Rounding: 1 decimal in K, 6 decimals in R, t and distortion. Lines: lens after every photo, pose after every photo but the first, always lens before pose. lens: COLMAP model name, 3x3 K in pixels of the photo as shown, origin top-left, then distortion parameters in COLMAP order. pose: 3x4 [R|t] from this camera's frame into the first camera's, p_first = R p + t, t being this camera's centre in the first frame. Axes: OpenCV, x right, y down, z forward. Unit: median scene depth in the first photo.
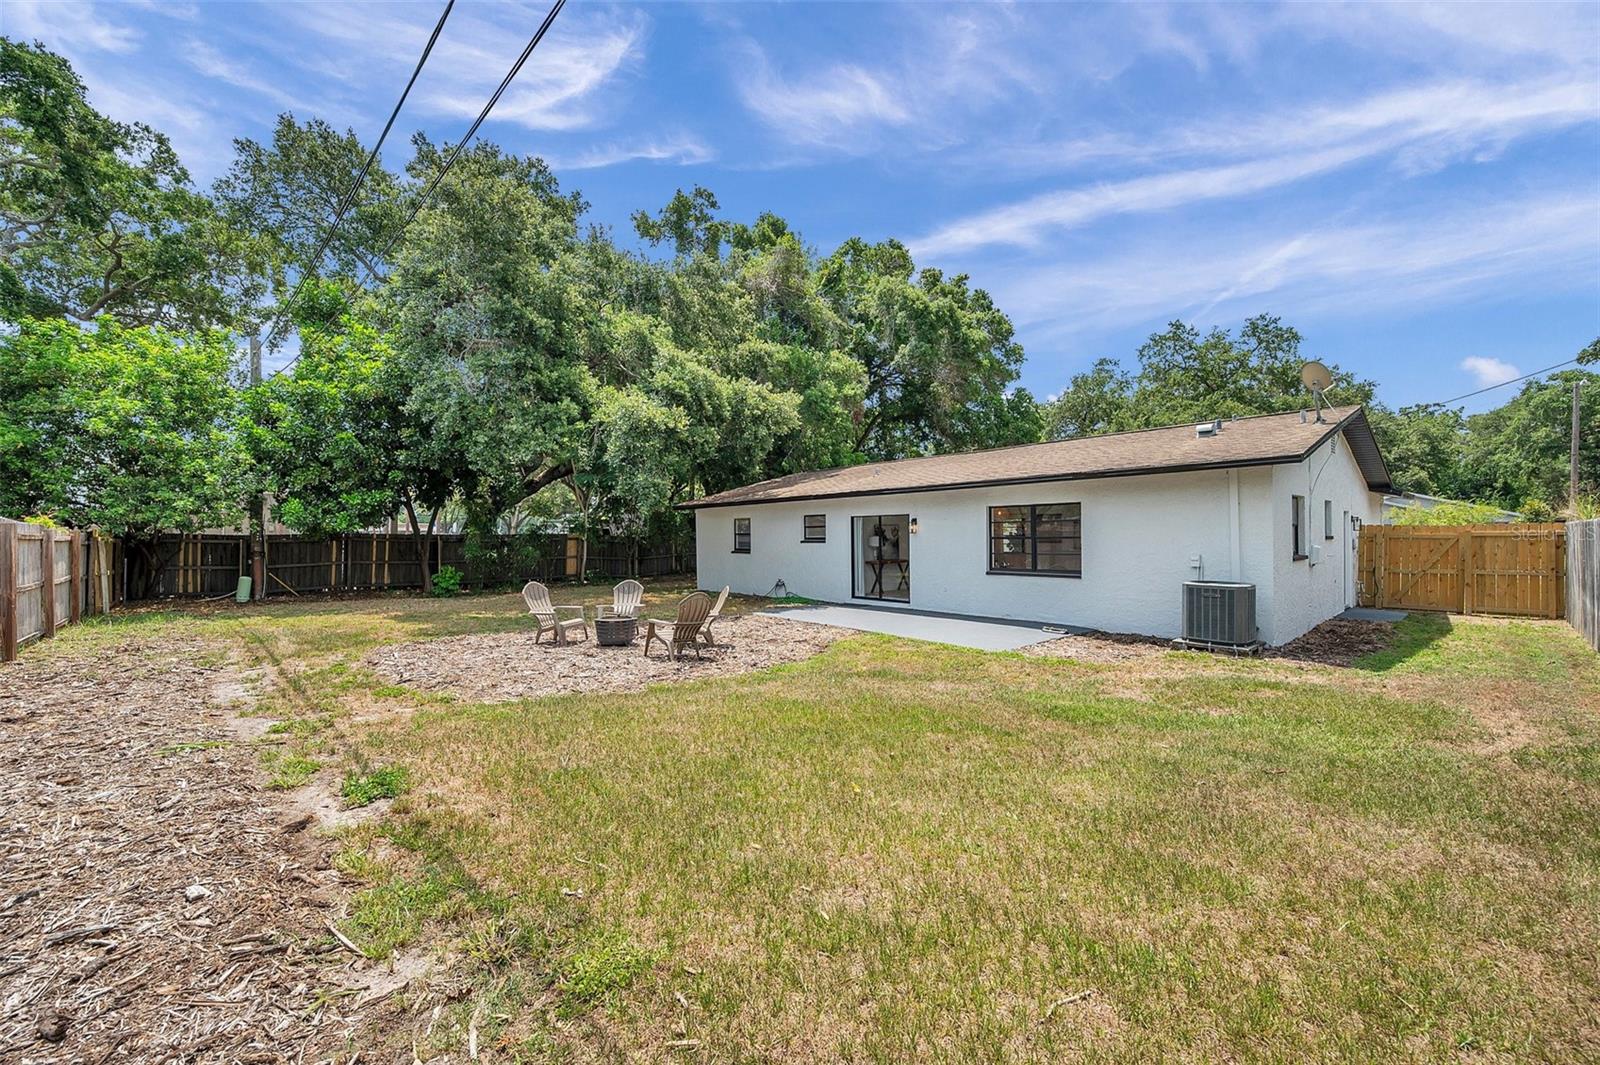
lens RADIAL K [[626.5, 0, 802.2], [0, 626.5, 535.5], [0, 0, 1]] dist [-0.000833, -0.000005]
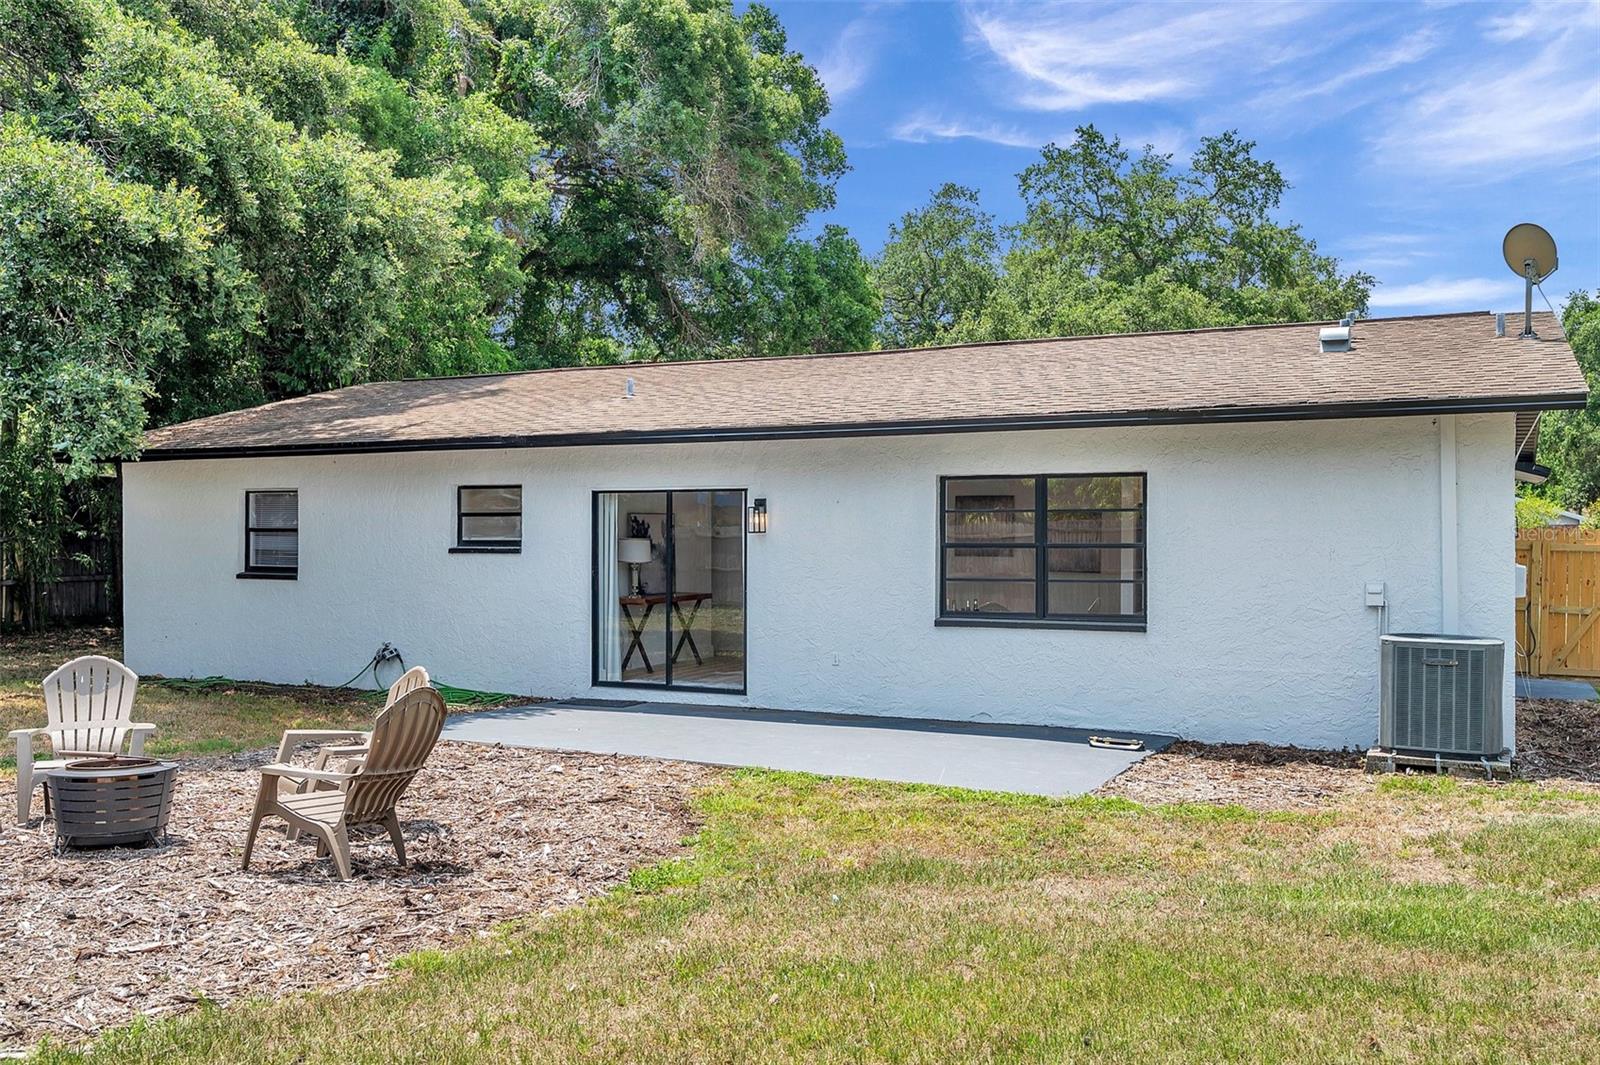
lens RADIAL K [[1395.4, 0, 792.3], [0, 1395.4, 532.2], [0, 0, 1]] dist [-0.008942, -0.004831]
pose [[0.926205, 0.011752, 0.376837, -0.155984], [-0.010310, 0.999930, -0.005845, 0.001117], [-0.376879, 0.001529, 0.926261, 0.088827]]
